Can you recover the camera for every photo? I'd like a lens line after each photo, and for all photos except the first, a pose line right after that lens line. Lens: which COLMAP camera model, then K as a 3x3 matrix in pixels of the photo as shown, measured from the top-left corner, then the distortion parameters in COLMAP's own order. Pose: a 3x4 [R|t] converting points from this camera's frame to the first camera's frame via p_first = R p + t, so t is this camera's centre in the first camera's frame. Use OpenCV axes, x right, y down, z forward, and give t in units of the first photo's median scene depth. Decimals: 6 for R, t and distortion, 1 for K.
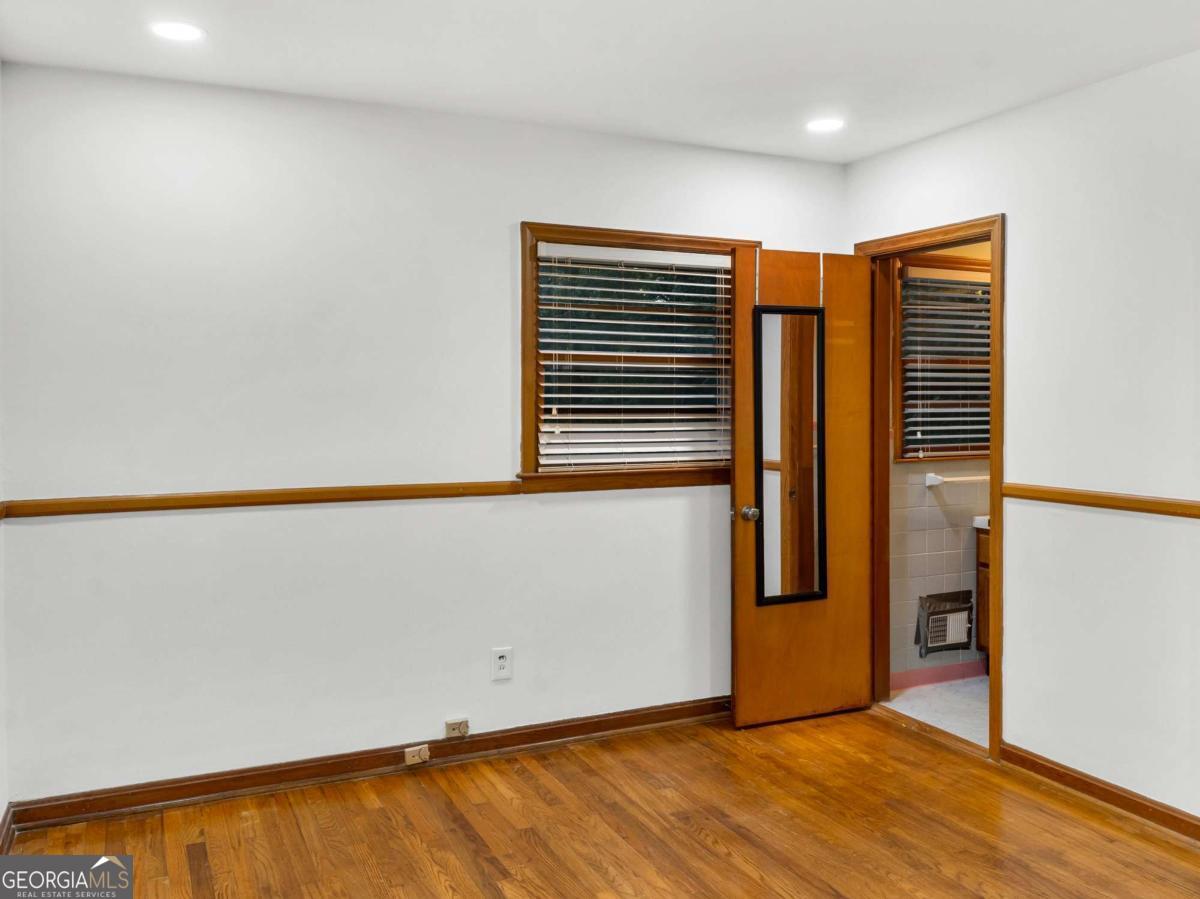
lens RADIAL K [[970.1, 0, 601.5], [0, 970.1, 450.5], [0, 0, 1]] dist [0.003782, -0.021240]
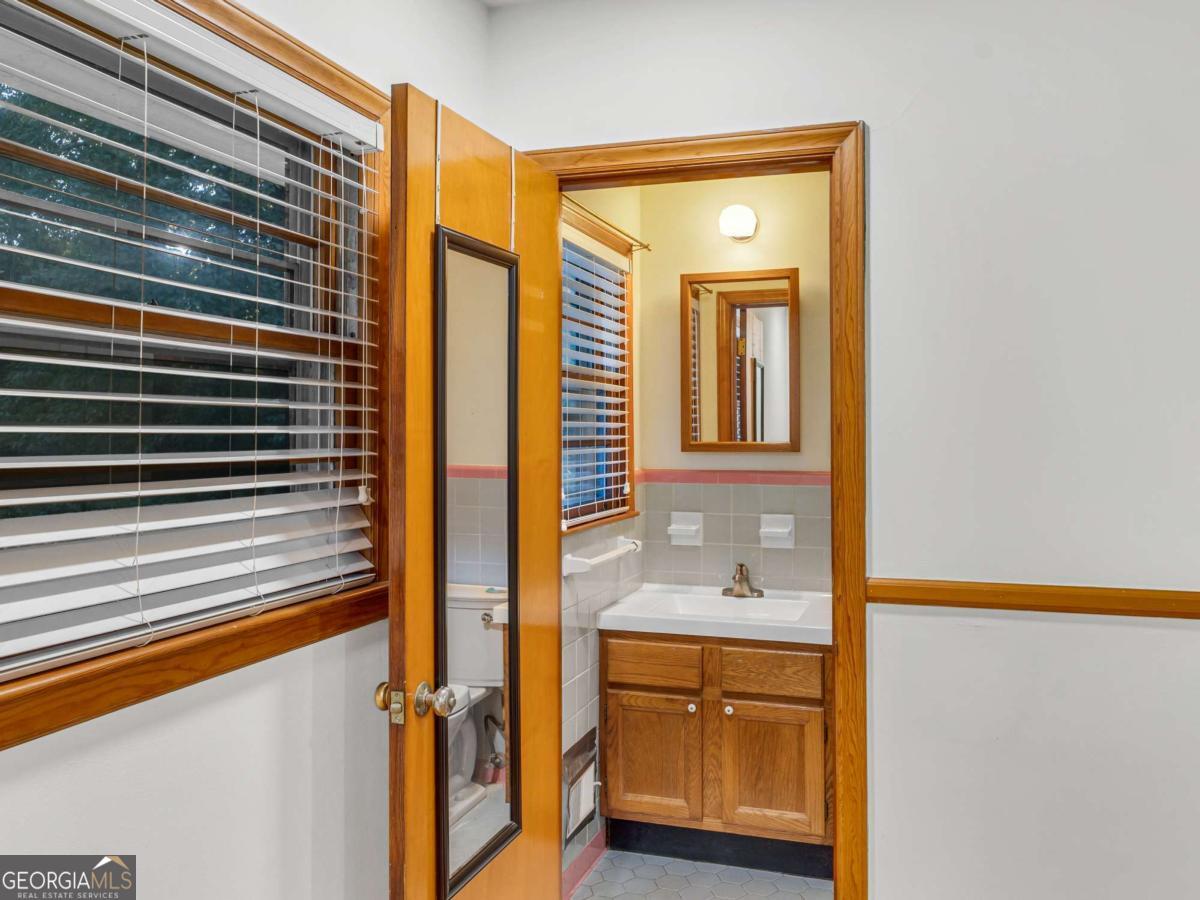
lens RADIAL K [[994.4, 0, 599.2], [0, 994.4, 446.7], [0, 0, 1]] dist [0.083027, 0.001888]
pose [[0.690168, -0.007704, 0.723608, -0.123805], [0.035806, 0.999082, -0.023515, -0.034097], [-0.722763, 0.042139, 0.689810, 0.618448]]
